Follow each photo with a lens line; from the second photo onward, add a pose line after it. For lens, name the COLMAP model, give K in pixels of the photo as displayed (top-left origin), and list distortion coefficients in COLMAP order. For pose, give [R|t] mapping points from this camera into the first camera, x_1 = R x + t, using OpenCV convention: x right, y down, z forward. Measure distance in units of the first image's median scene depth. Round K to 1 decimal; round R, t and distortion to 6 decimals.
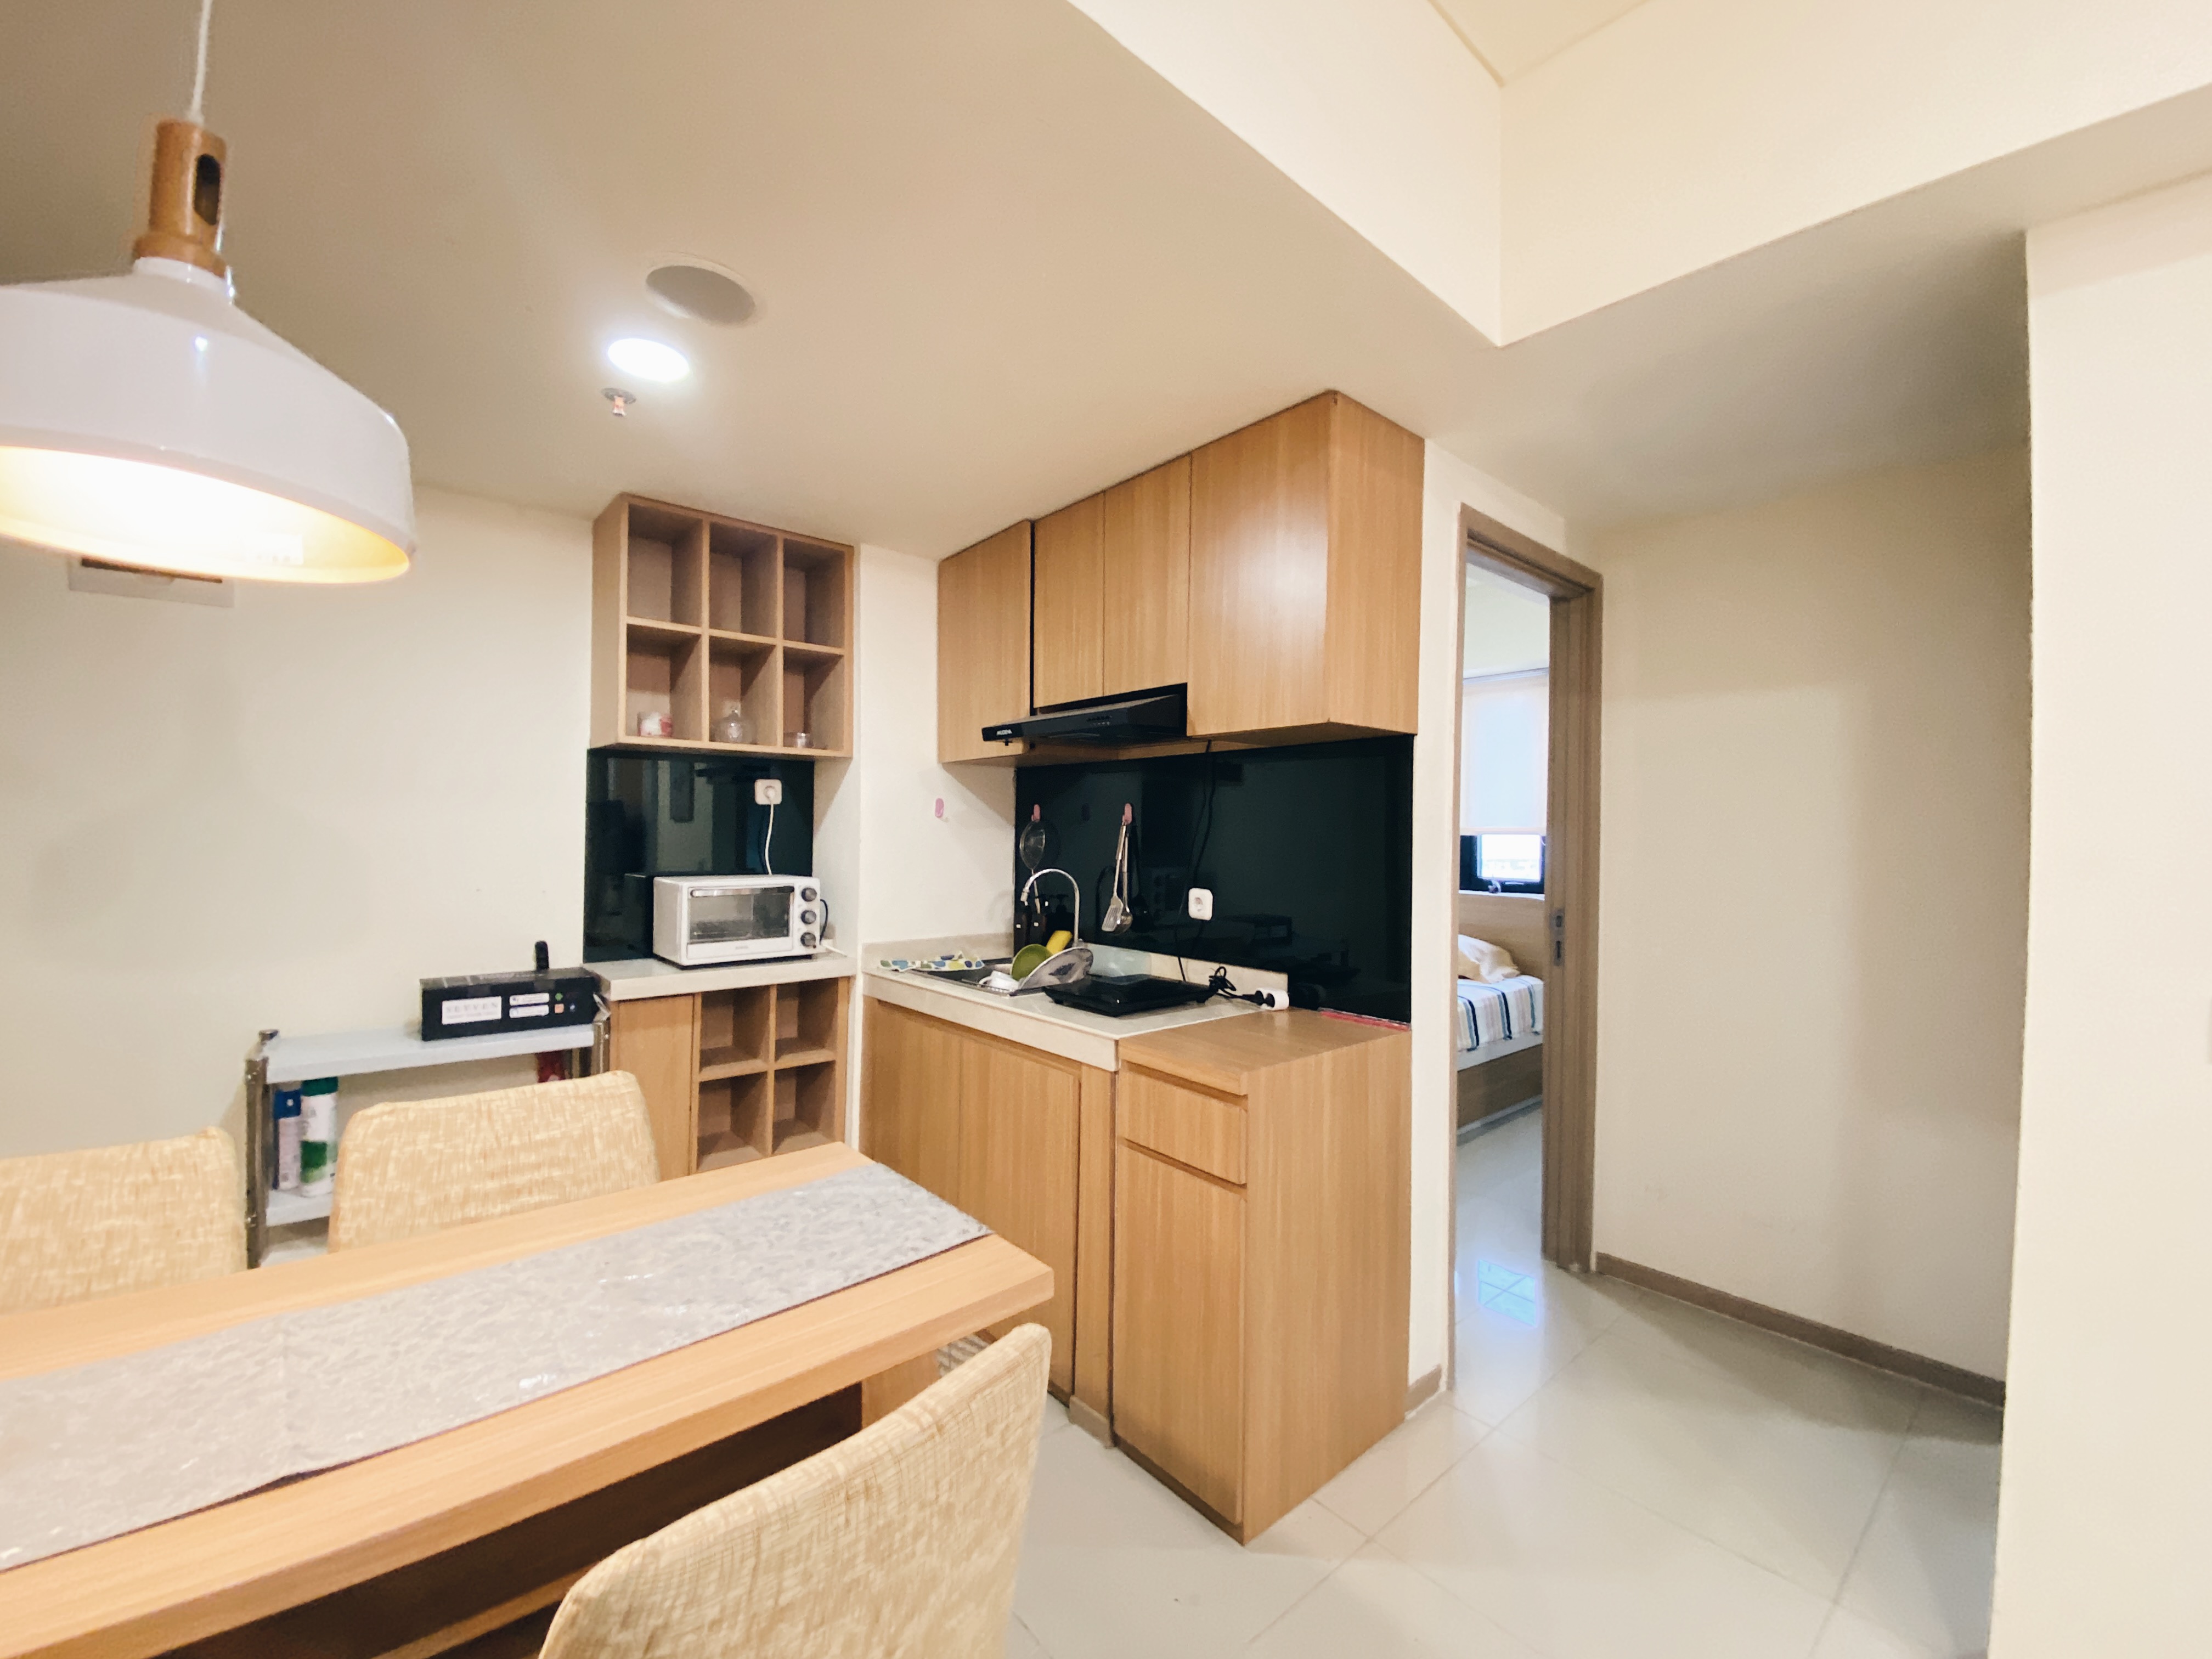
lens RADIAL K [[894.6, 0, 1106.0], [0, 894.6, 829.5], [0, 0, 1]] dist [-0.000132, -0.015275]
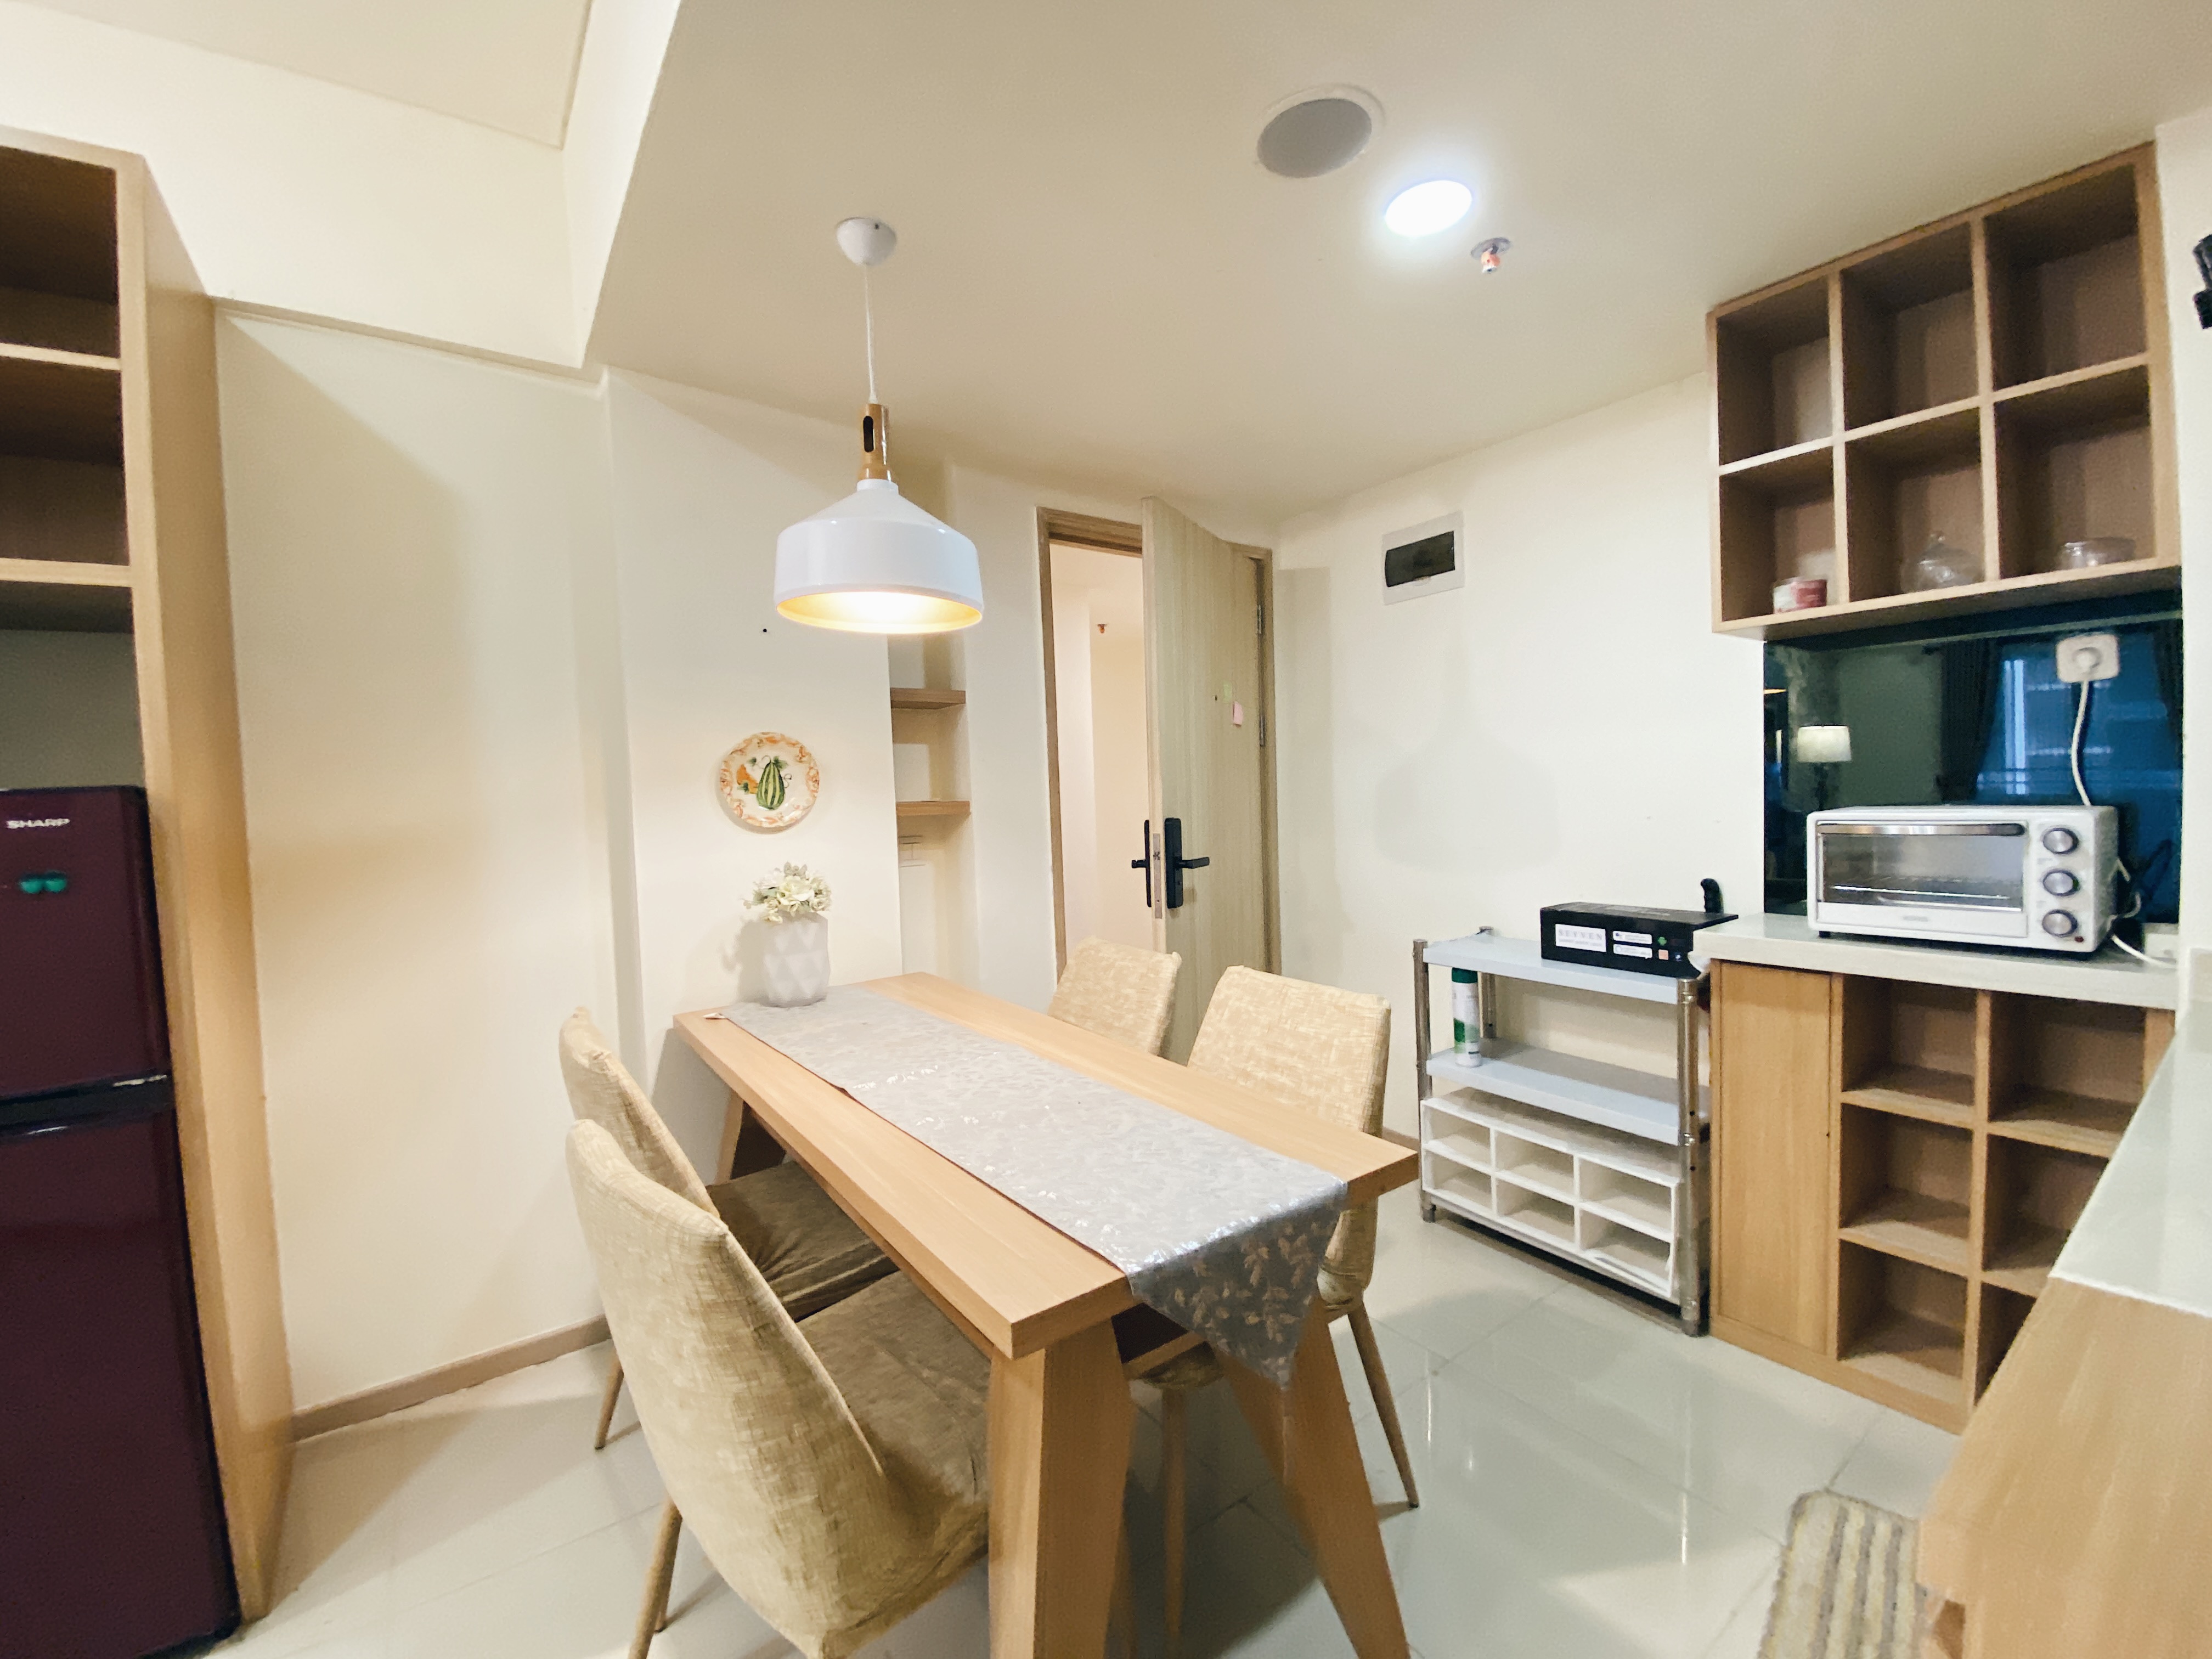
lens RADIAL K [[894.6, 0, 1106.0], [0, 894.6, 829.5], [0, 0, 1]] dist [-0.000132, -0.015275]
pose [[-0.126486, 0.030404, -0.991502, 0.312057], [0.033540, 0.999090, 0.026358, 0.038366], [0.991401, -0.029921, -0.127391, 0.580817]]
